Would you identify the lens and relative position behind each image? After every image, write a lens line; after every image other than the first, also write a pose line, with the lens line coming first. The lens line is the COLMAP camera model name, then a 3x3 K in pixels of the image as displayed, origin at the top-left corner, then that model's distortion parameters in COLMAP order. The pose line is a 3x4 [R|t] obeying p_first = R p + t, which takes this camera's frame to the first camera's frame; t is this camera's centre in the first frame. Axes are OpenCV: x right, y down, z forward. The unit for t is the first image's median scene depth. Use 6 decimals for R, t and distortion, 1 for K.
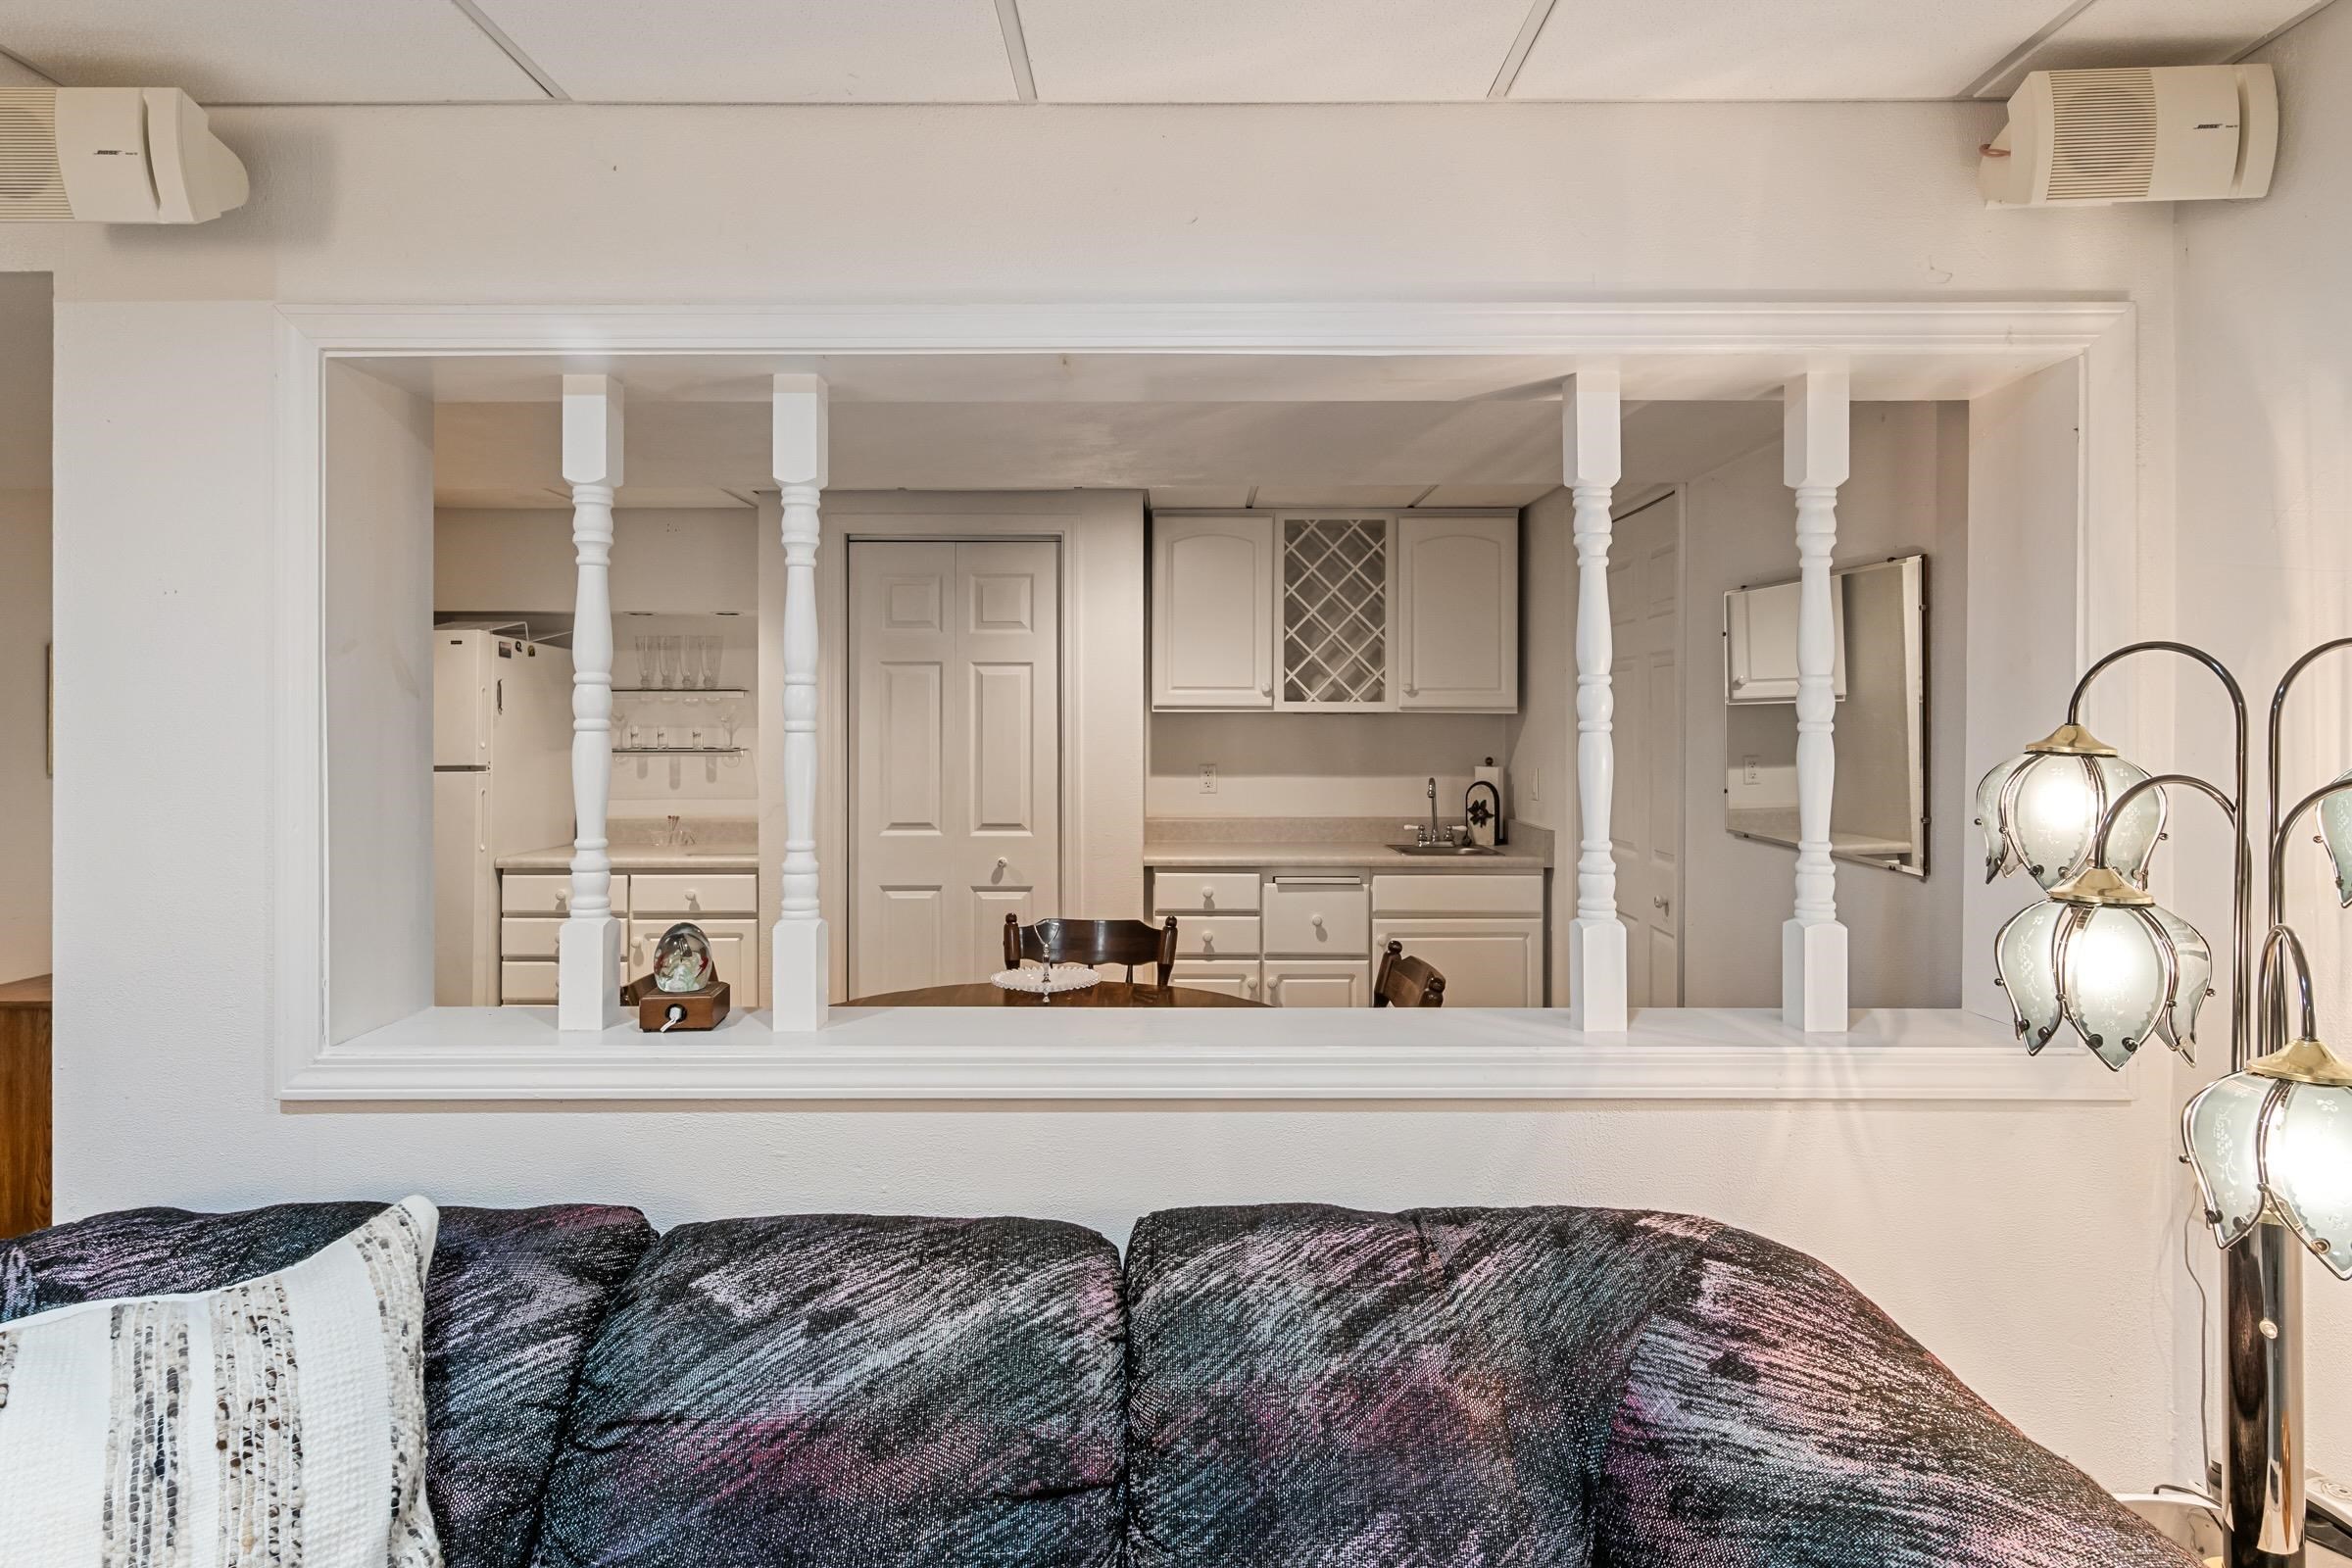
lens RADIAL K [[1292.9, 0, 1160.7], [0, 1292.9, 704.6], [0, 0, 1]] dist [0.000420, 0.000828]
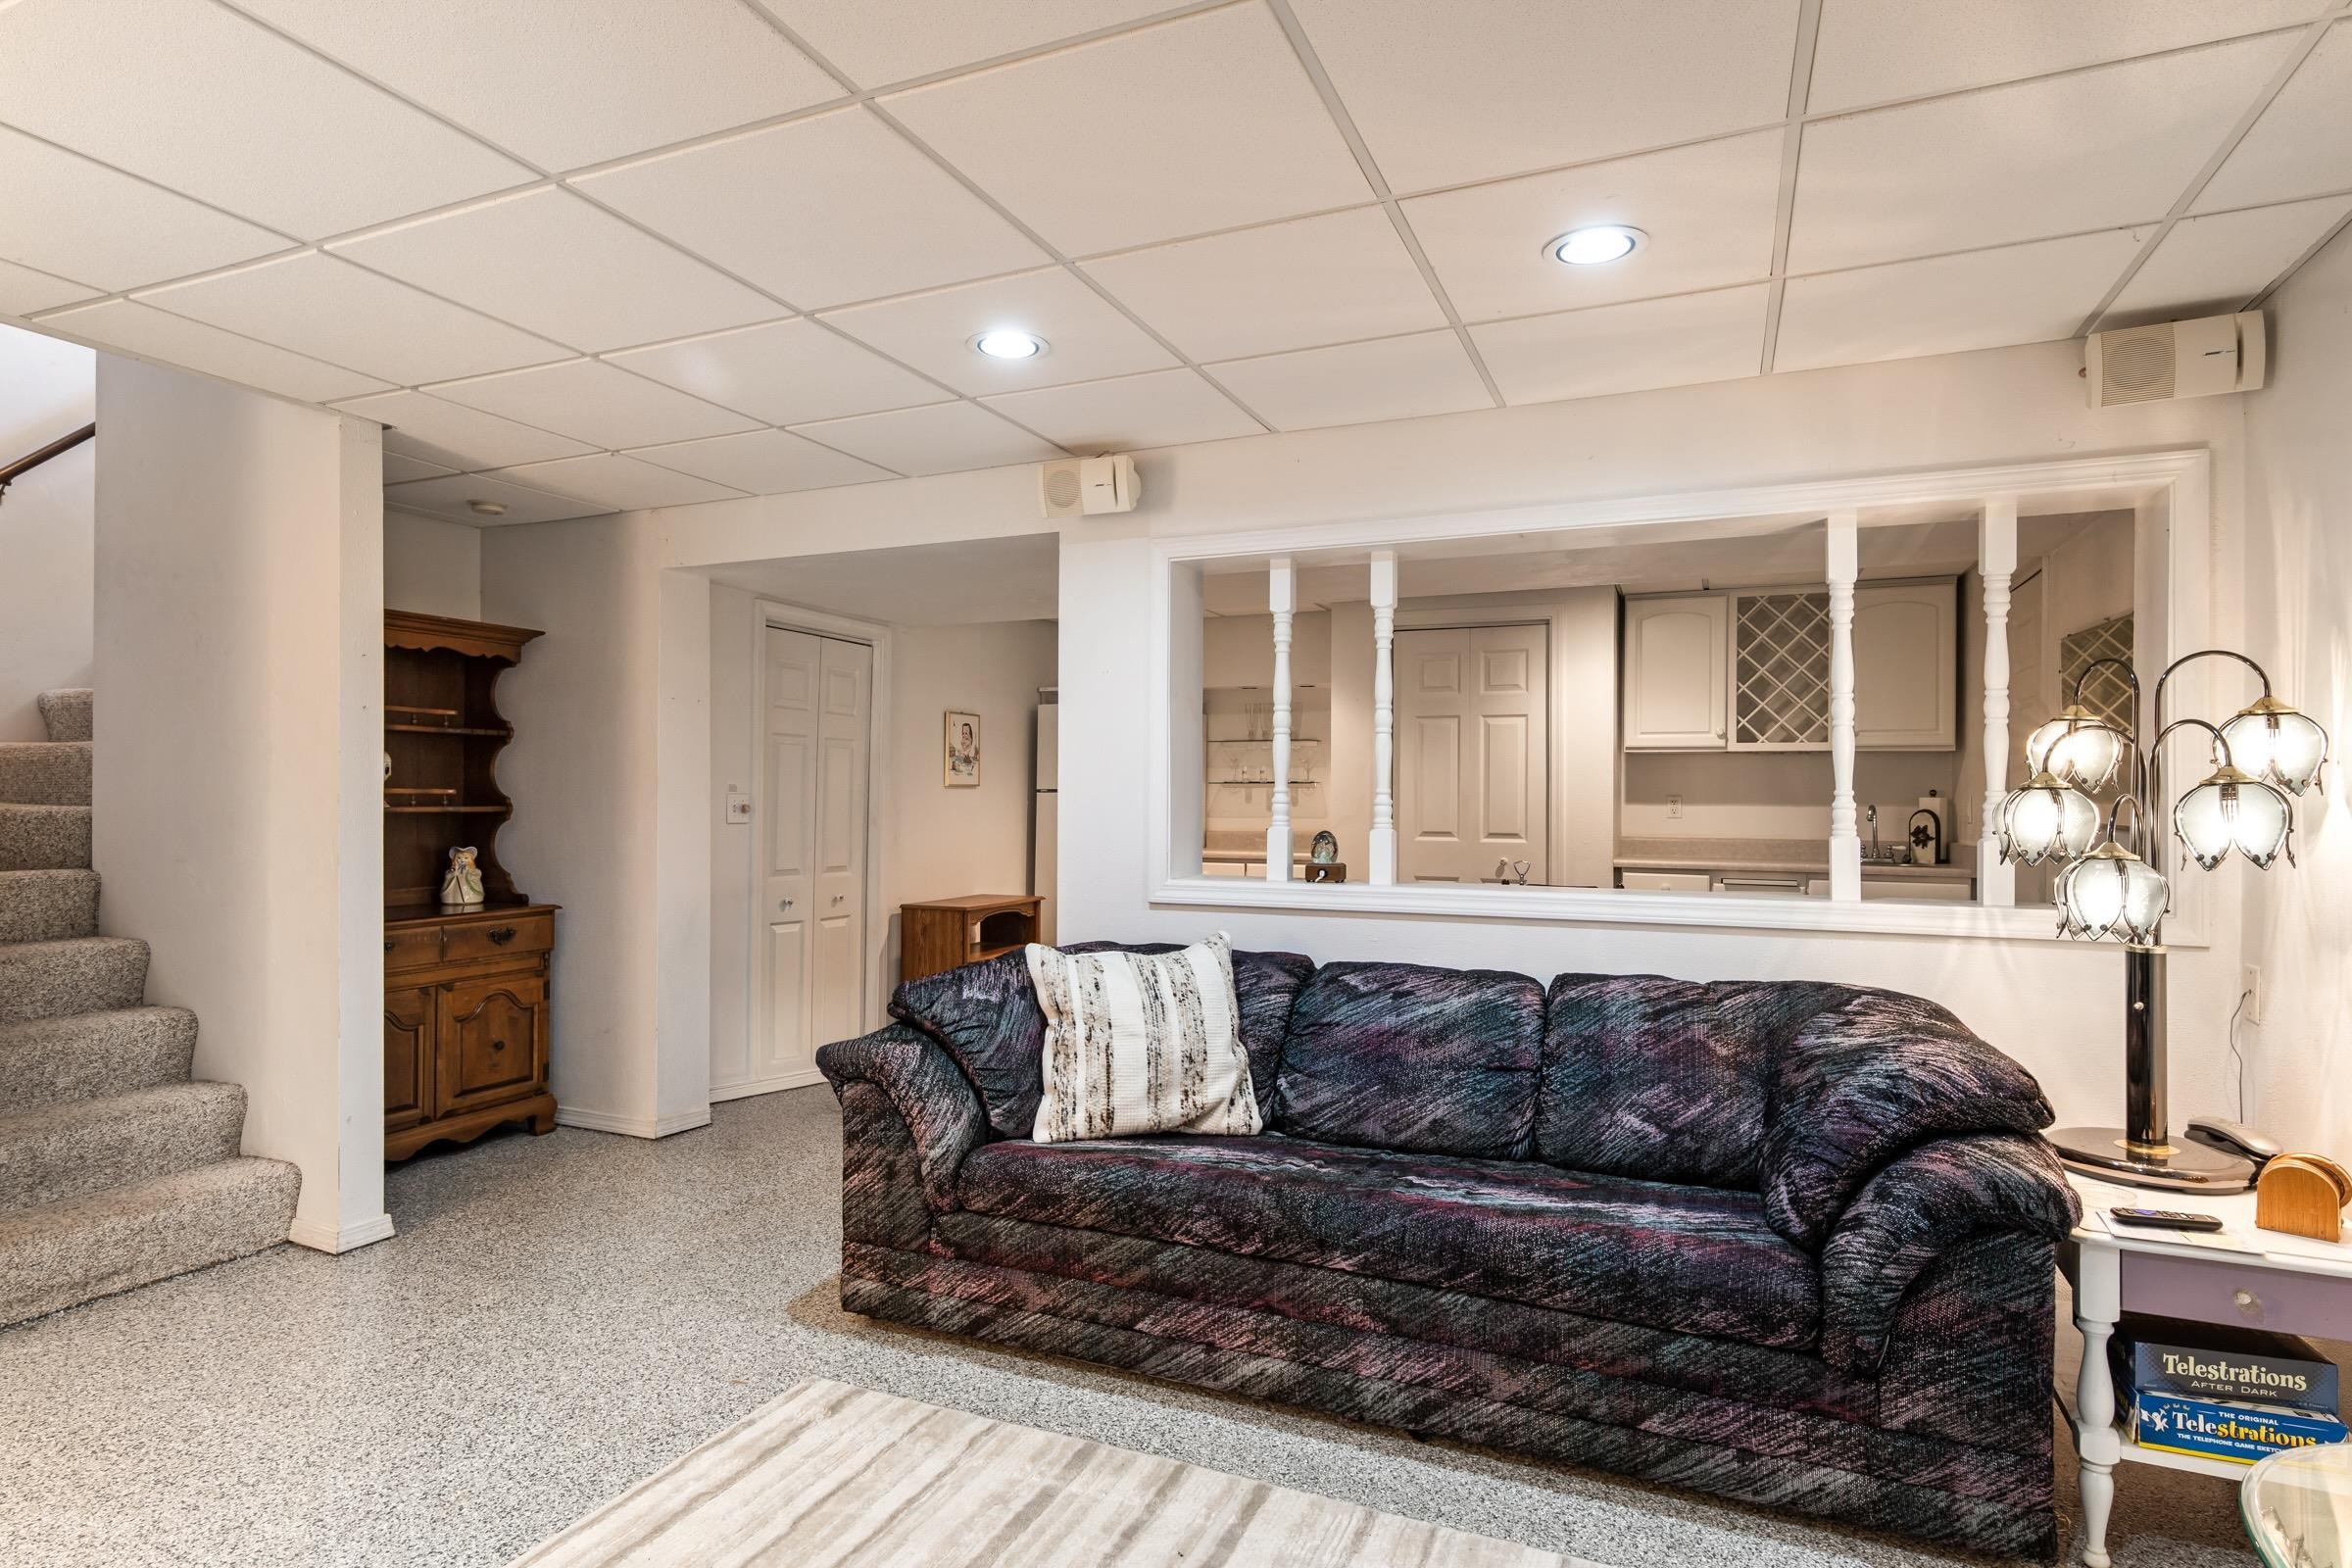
lens RADIAL K [[1235.1, 0, 1171.7], [0, 1235.1, 797.5], [0, 0, 1]] dist [0.003228, 0.000661]
pose [[0.921250, 0.005235, -0.388936, 0.165530], [0.000028, 0.999909, 0.013526, 0.099027], [0.388971, -0.012471, 0.921166, -0.908020]]
